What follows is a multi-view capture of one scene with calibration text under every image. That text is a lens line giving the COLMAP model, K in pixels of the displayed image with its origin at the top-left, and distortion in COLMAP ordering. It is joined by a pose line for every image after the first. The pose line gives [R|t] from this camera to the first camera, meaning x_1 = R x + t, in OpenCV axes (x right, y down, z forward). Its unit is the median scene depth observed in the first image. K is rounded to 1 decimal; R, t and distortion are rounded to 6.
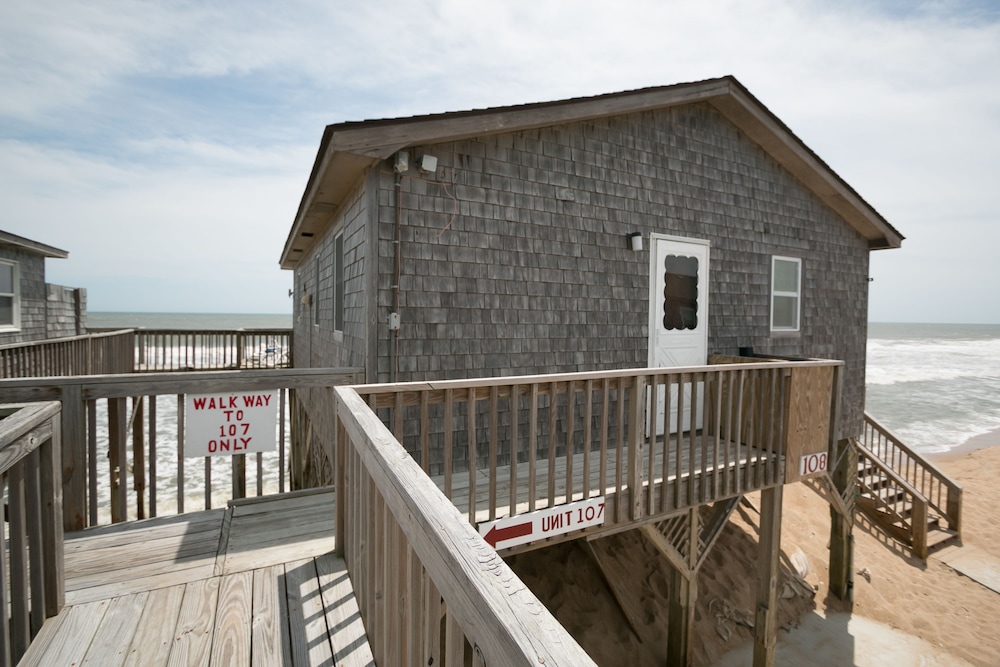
lens RADIAL K [[456.7, 0, 494.8], [0, 456.7, 331.0], [0, 0, 1]] dist [-0.024702, 0.006357]
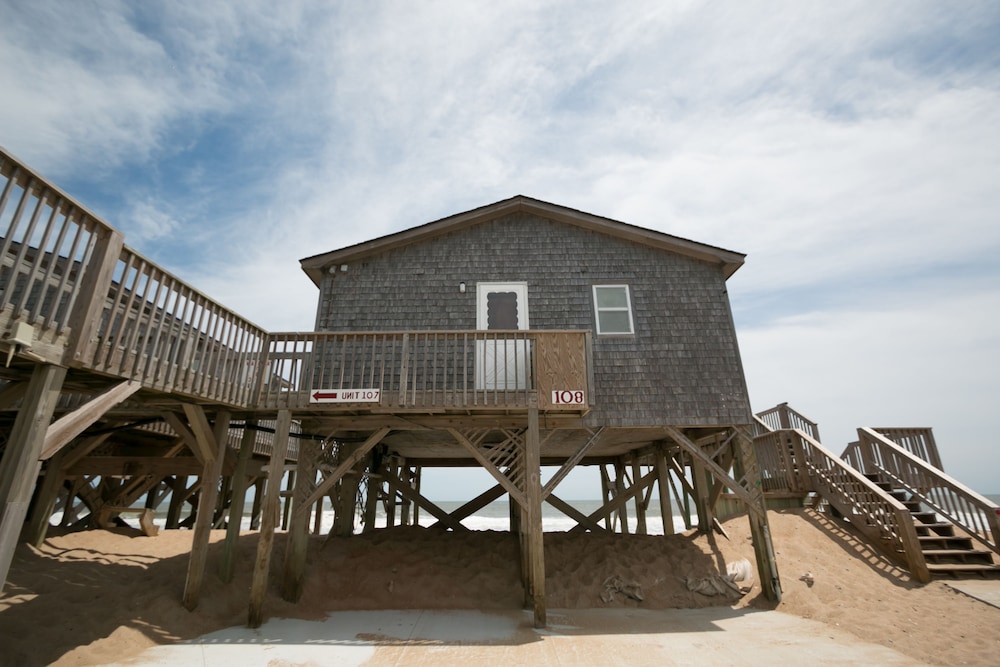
lens RADIAL K [[456.7, 0, 494.8], [0, 456.7, 331.0], [0, 0, 1]] dist [-0.024702, 0.006357]
pose [[0.886689, -0.181469, -0.425267, 1.122240], [0.006515, 0.924573, -0.380948, 0.631948], [0.462321, 0.335012, 0.820991, -0.357352]]
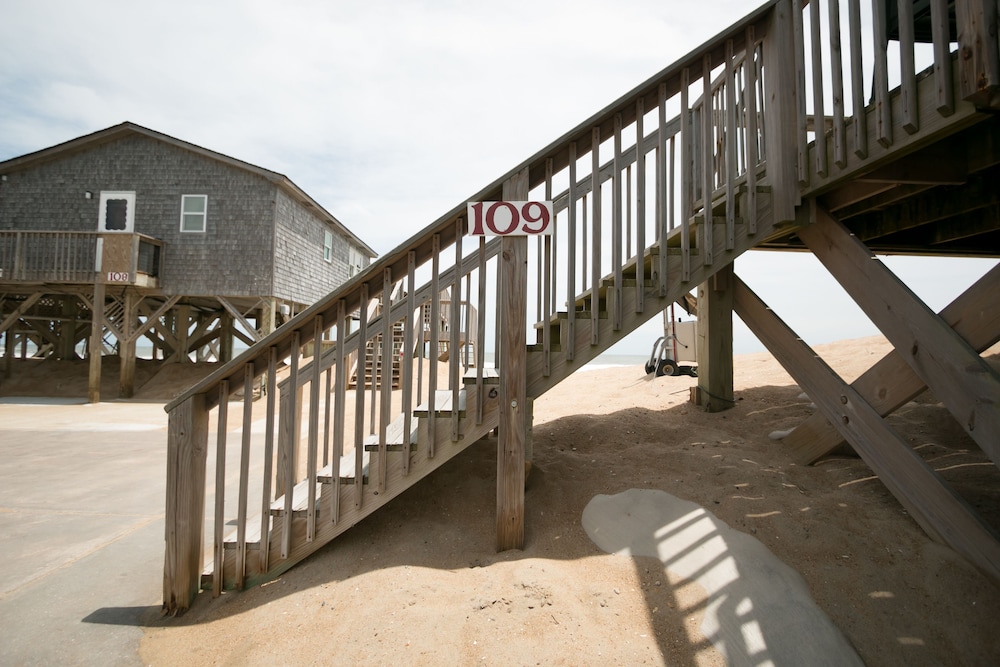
lens RADIAL K [[456.7, 0, 494.8], [0, 456.7, 331.0], [0, 0, 1]] dist [-0.024702, 0.006357]
pose [[0.890439, -0.018612, -0.454722, 3.337196], [-0.019226, 0.996733, -0.078445, 0.689227], [0.454697, 0.078593, 0.887172, -0.128909]]
